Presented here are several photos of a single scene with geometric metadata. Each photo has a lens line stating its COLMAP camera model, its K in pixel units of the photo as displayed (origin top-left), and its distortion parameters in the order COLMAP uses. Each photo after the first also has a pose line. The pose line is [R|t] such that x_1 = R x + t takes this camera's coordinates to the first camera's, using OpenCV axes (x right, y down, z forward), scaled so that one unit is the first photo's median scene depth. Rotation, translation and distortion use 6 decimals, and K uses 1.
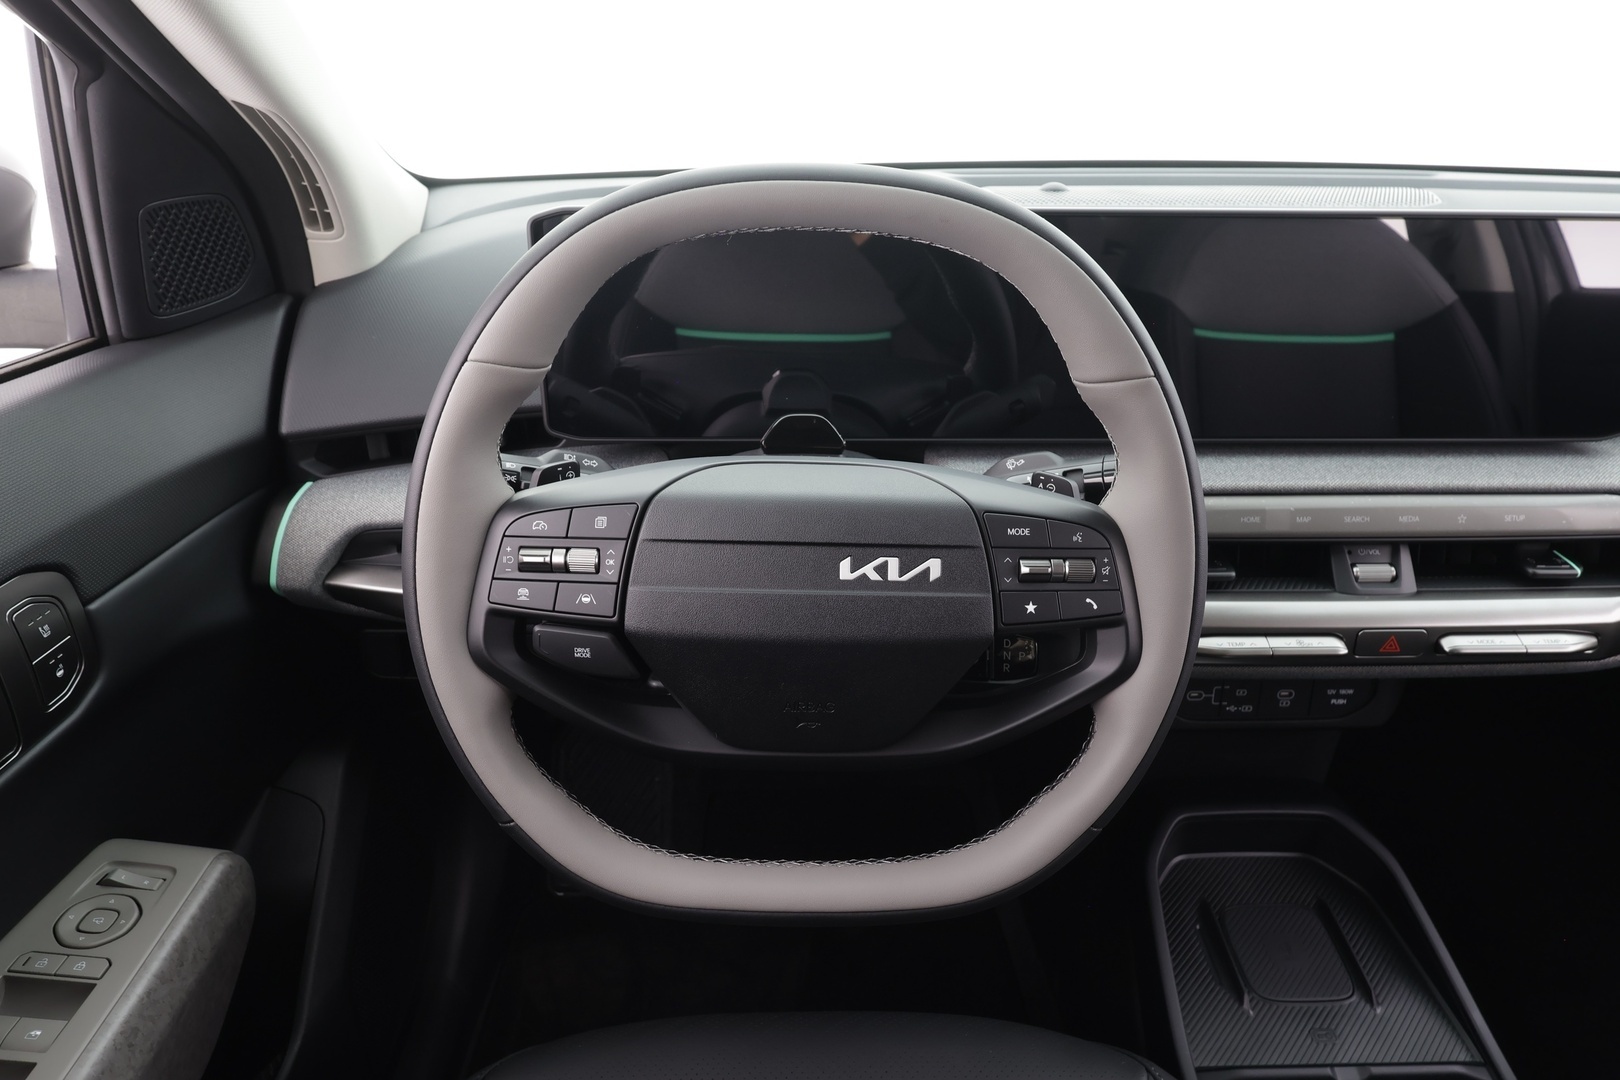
lens RADIAL K [[990.4, 0, 810.3], [0, 990.4, 543.8], [0, 0, 1]] dist [-0.002642, -0.001005]
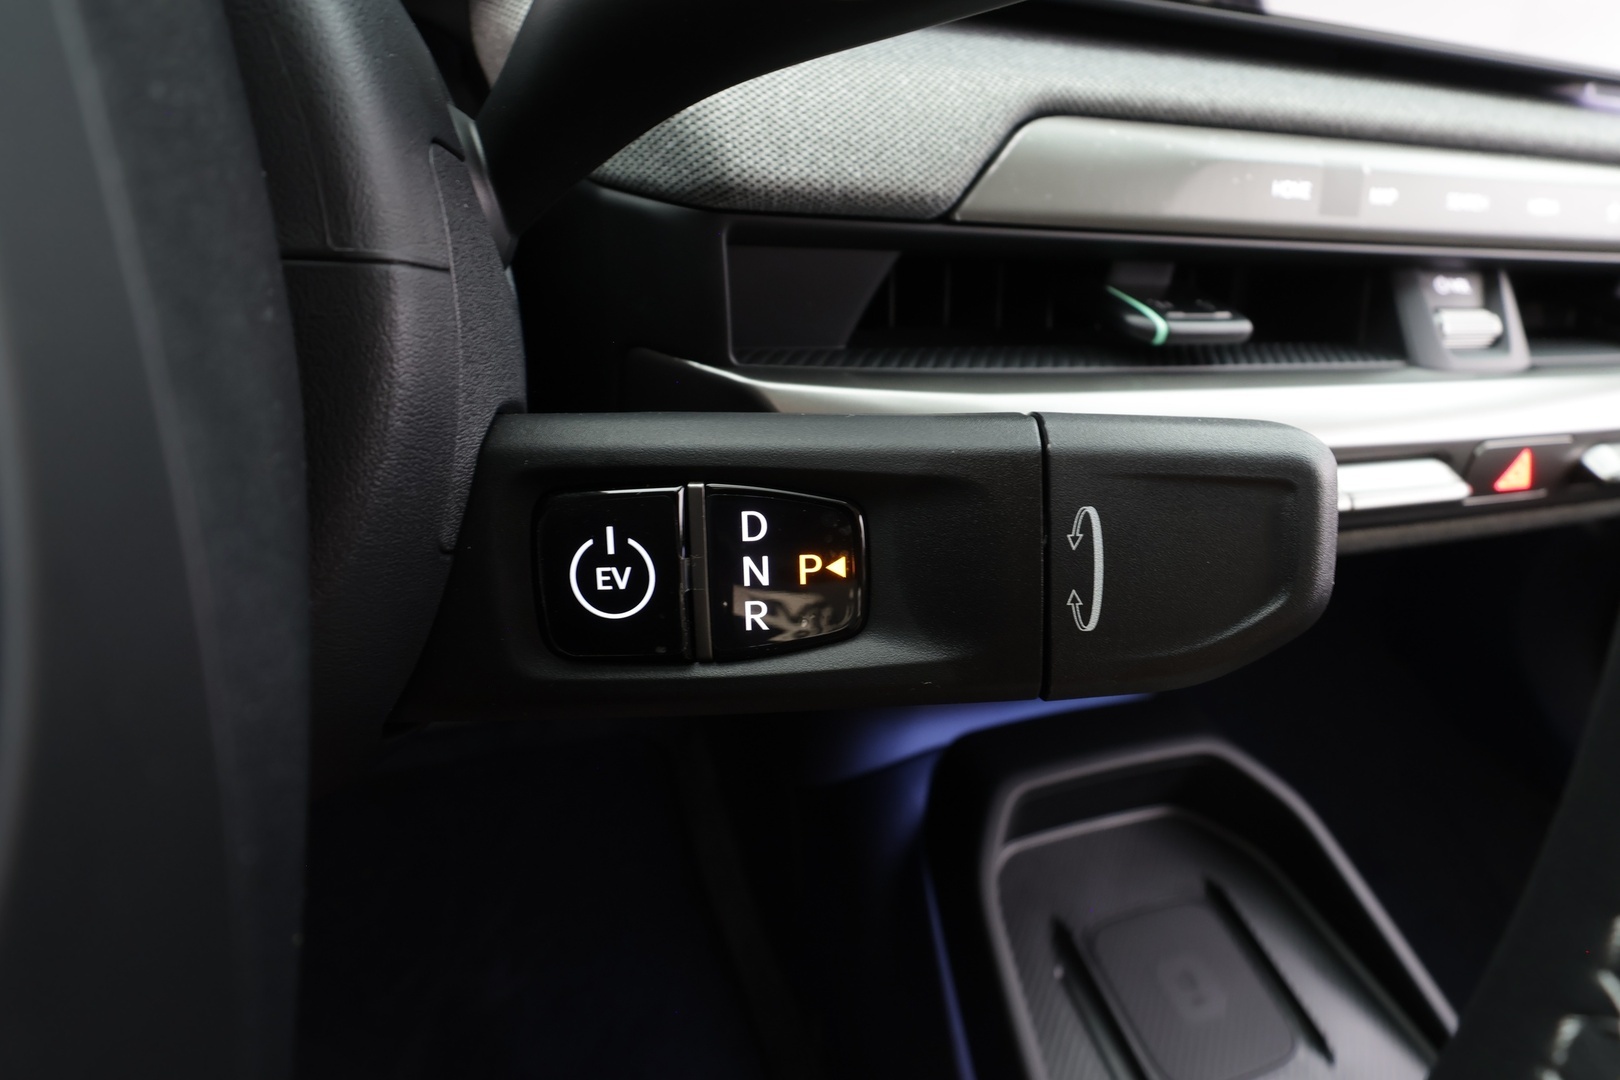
lens RADIAL K [[900.7, 0, 805.1], [0, 900.7, 546.0], [0, 0, 1]] dist [0.000252, -0.000391]
pose [[0.949995, -0.079271, 0.302036, 0.158853], [0.043261, 0.991325, 0.124109, 0.087359], [-0.309254, -0.104837, 0.945183, 0.883217]]
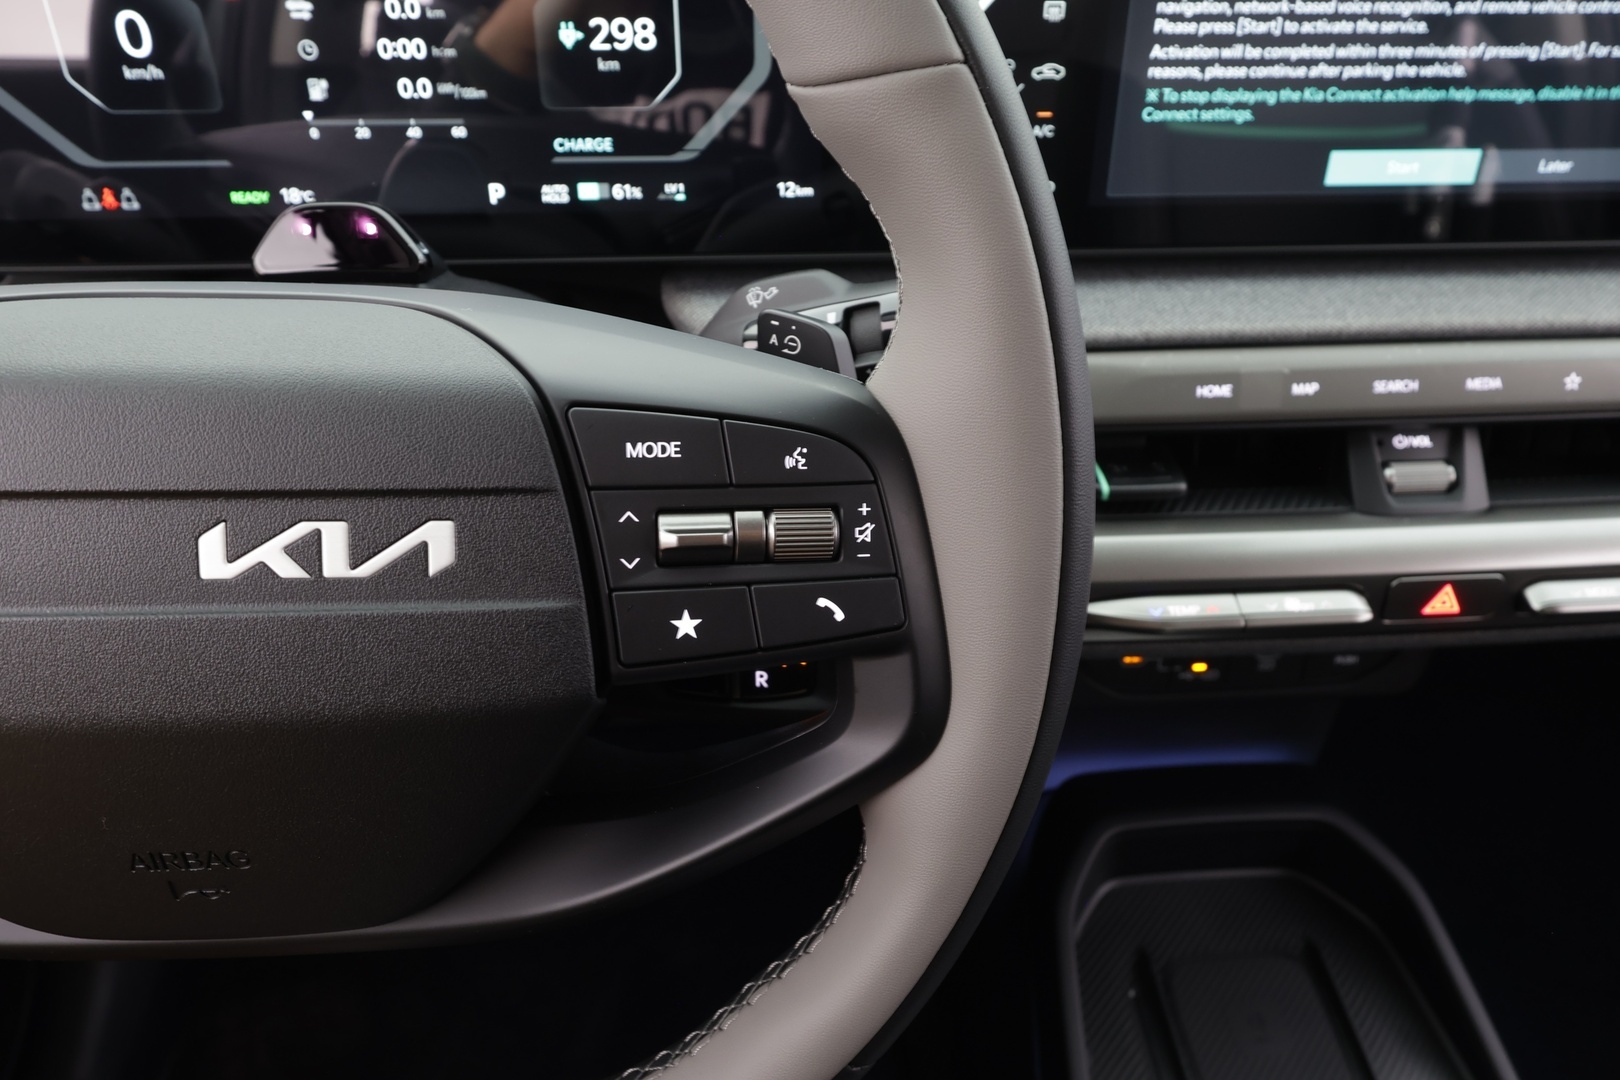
lens RADIAL K [[1095.3, 0, 813.9], [0, 1095.3, 541.8], [0, 0, 1]] dist [0.004562, -0.008770]
pose [[0.998603, -0.027236, 0.045286, 0.236122], [0.021470, 0.992142, 0.123257, -0.026998], [-0.048287, -0.122113, 0.991341, 0.481807]]
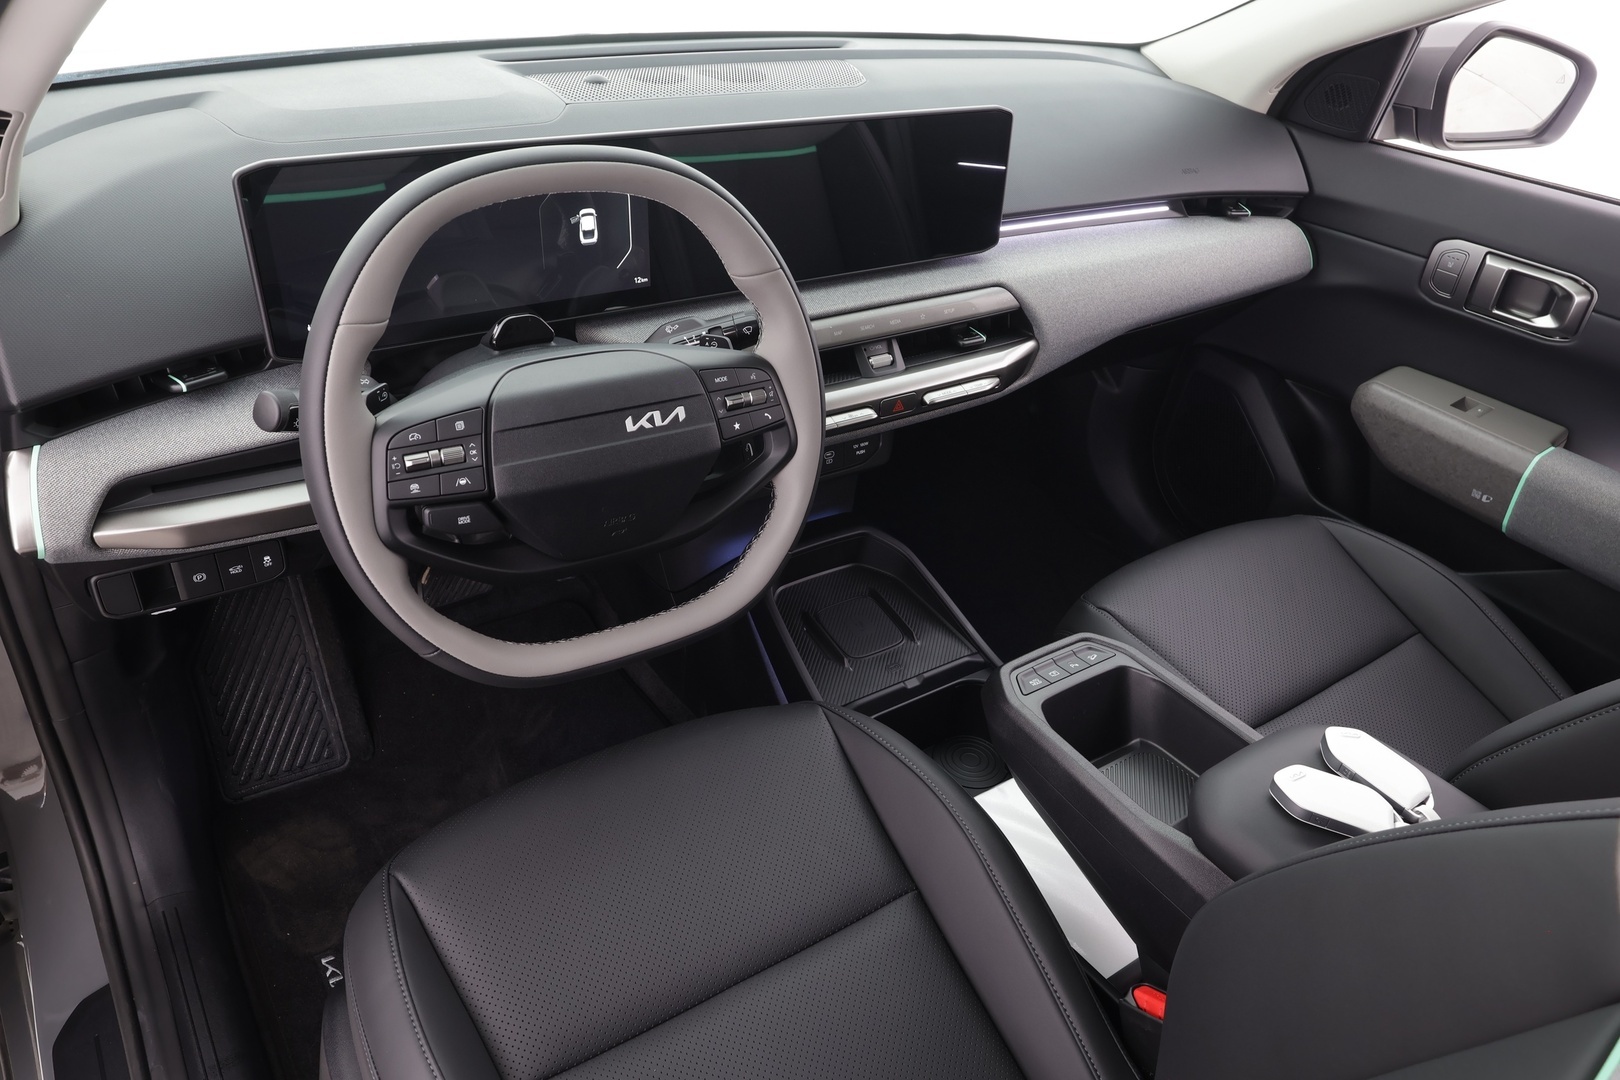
lens RADIAL K [[1117.9, 0, 811.7], [0, 1117.9, 540.9], [0, 0, 1]] dist [-0.005636, -0.002190]
pose [[0.839769, -0.245619, 0.484210, -0.539599], [0.162436, 0.964632, 0.207603, -0.100863], [-0.518076, -0.095686, 0.849966, -0.550994]]
